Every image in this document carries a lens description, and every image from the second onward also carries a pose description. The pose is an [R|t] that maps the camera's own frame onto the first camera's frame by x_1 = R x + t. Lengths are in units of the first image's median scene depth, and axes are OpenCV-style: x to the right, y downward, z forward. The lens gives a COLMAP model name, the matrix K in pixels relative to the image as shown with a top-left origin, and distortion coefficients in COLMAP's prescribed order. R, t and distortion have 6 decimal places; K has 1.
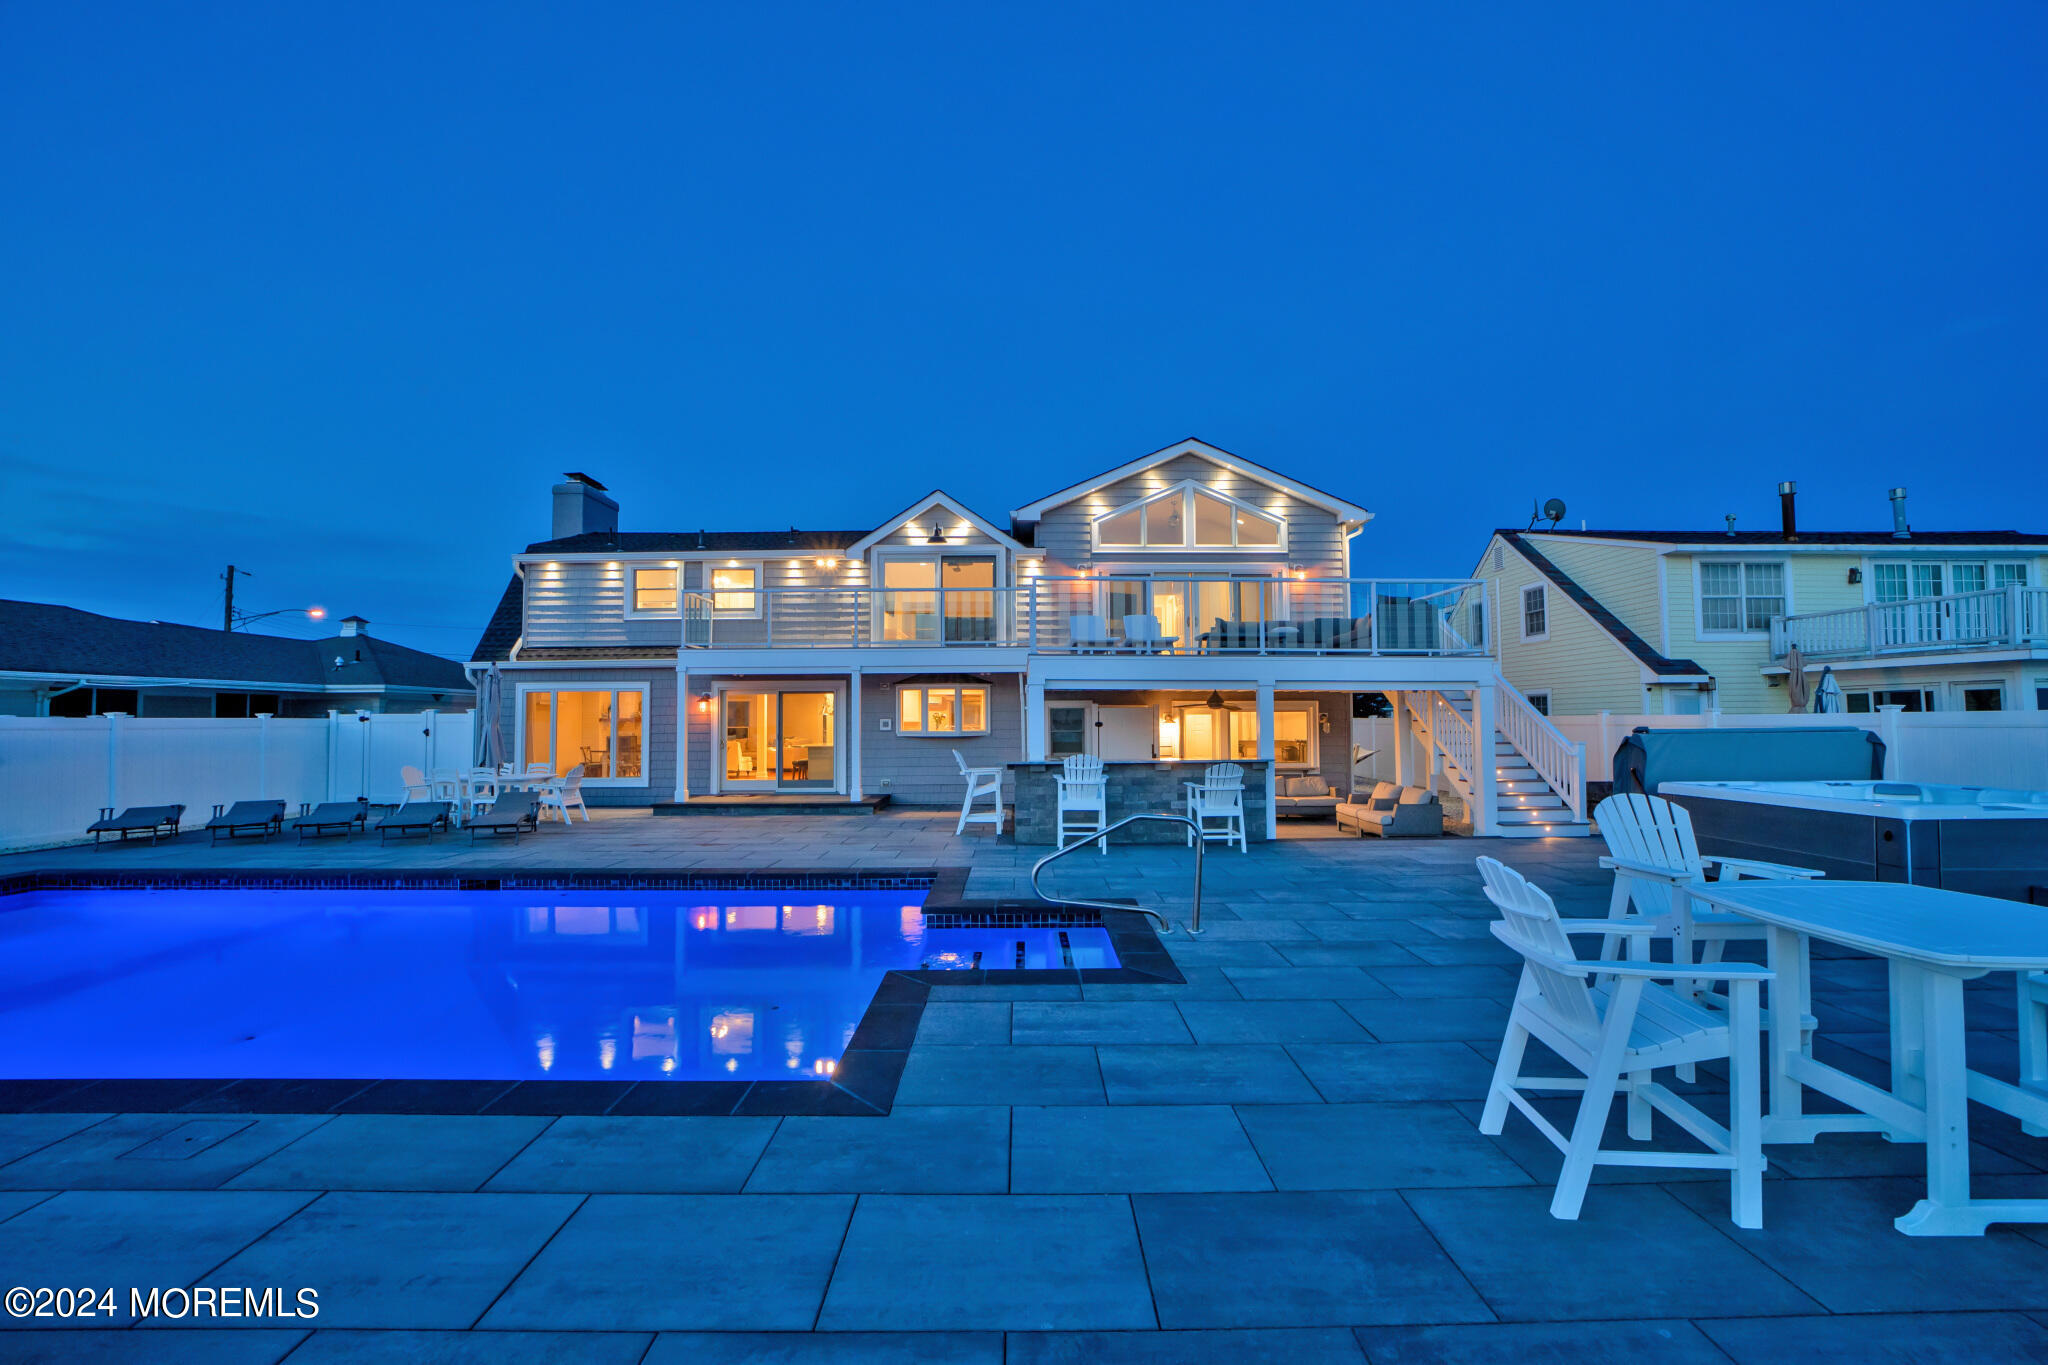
lens RADIAL K [[814.1, 0, 1032.2], [0, 814.1, 688.4], [0, 0, 1]] dist [-0.032350, 0.000013]
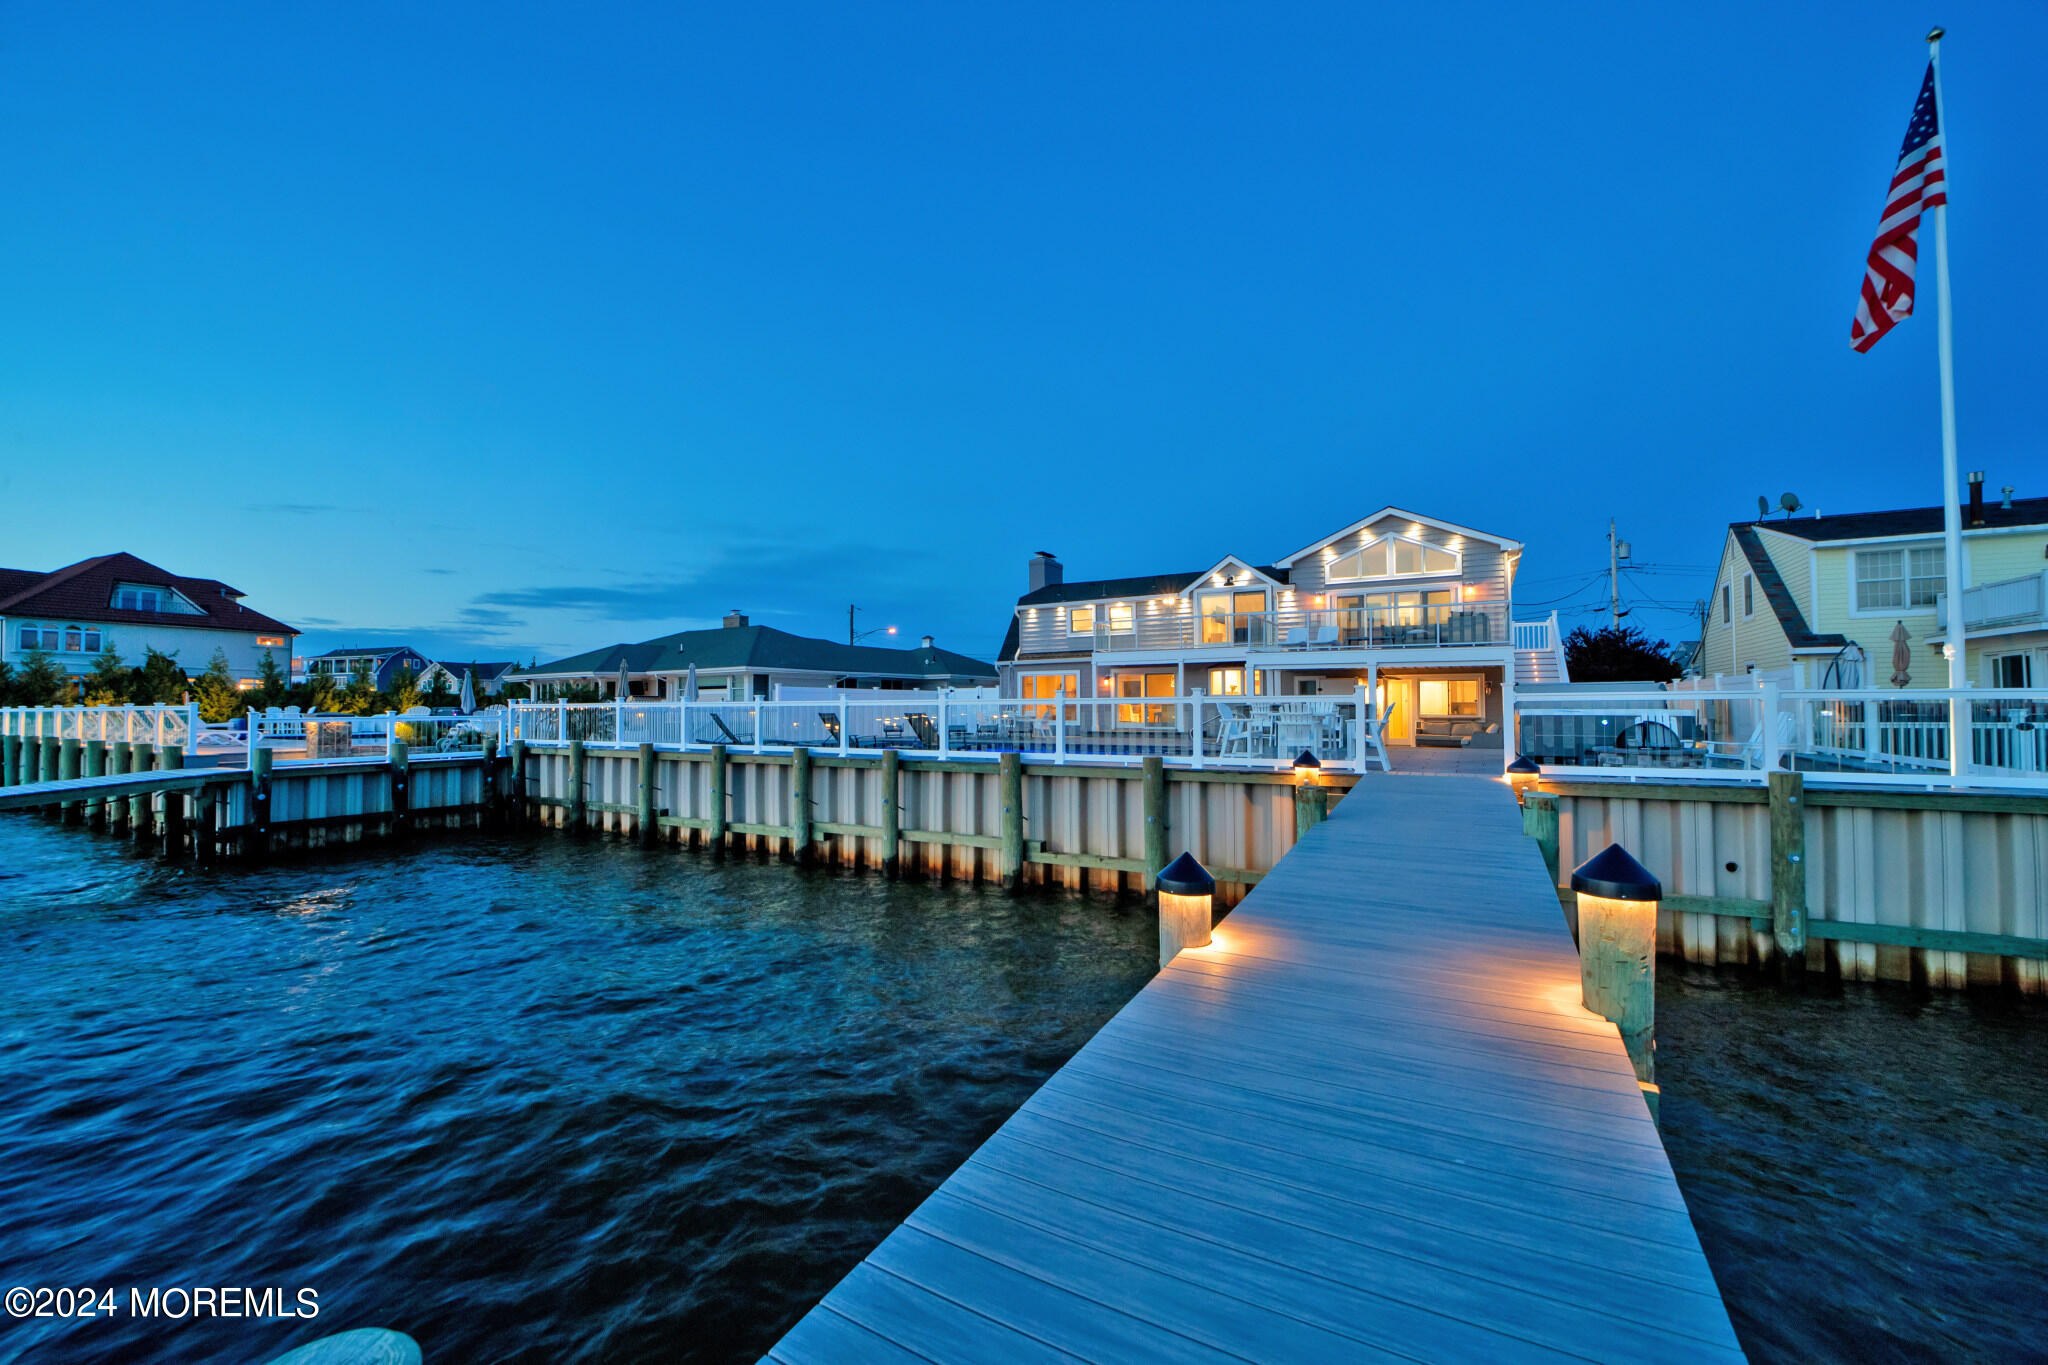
lens RADIAL K [[798.8, 0, 1027.9], [0, 798.8, 683.3], [0, 0, 1]] dist [-0.038137, 0.009154]
pose [[0.866559, -0.013011, -0.498905, 0.344727], [0.020979, 0.999726, 0.010368, 0.001487], [0.498633, -0.019451, 0.866595, -0.665569]]
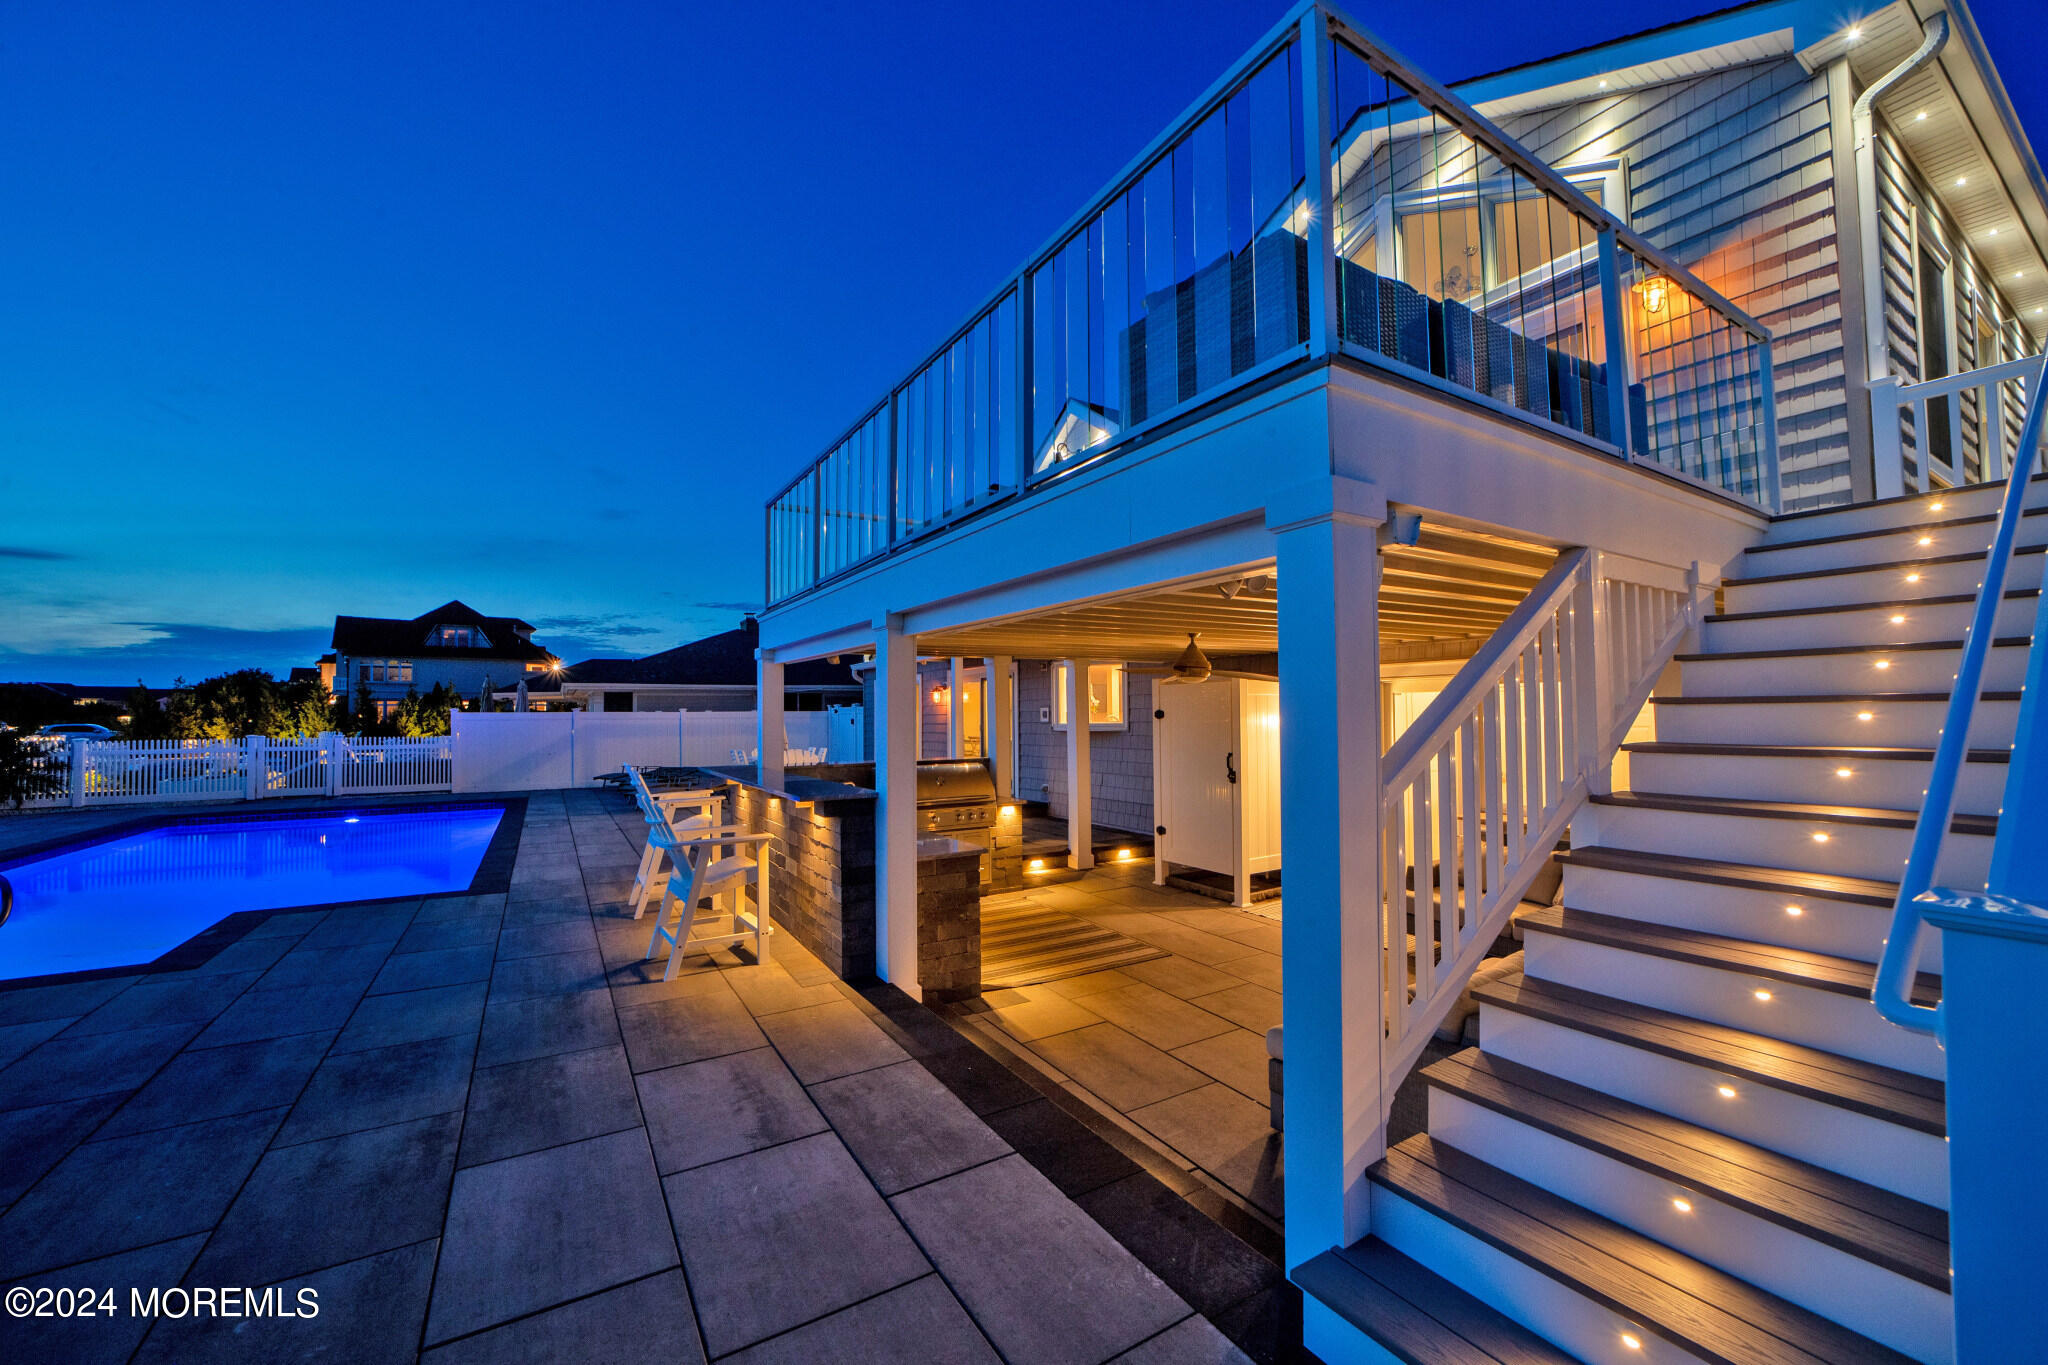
lens RADIAL K [[798.8, 0, 1027.9], [0, 798.8, 683.3], [0, 0, 1]] dist [-0.038137, 0.009154]
pose [[0.515632, -0.034125, -0.856130, 0.469208], [0.035402, 0.999202, -0.018507, 0.027418], [0.856078, -0.020766, 0.516429, 0.579692]]
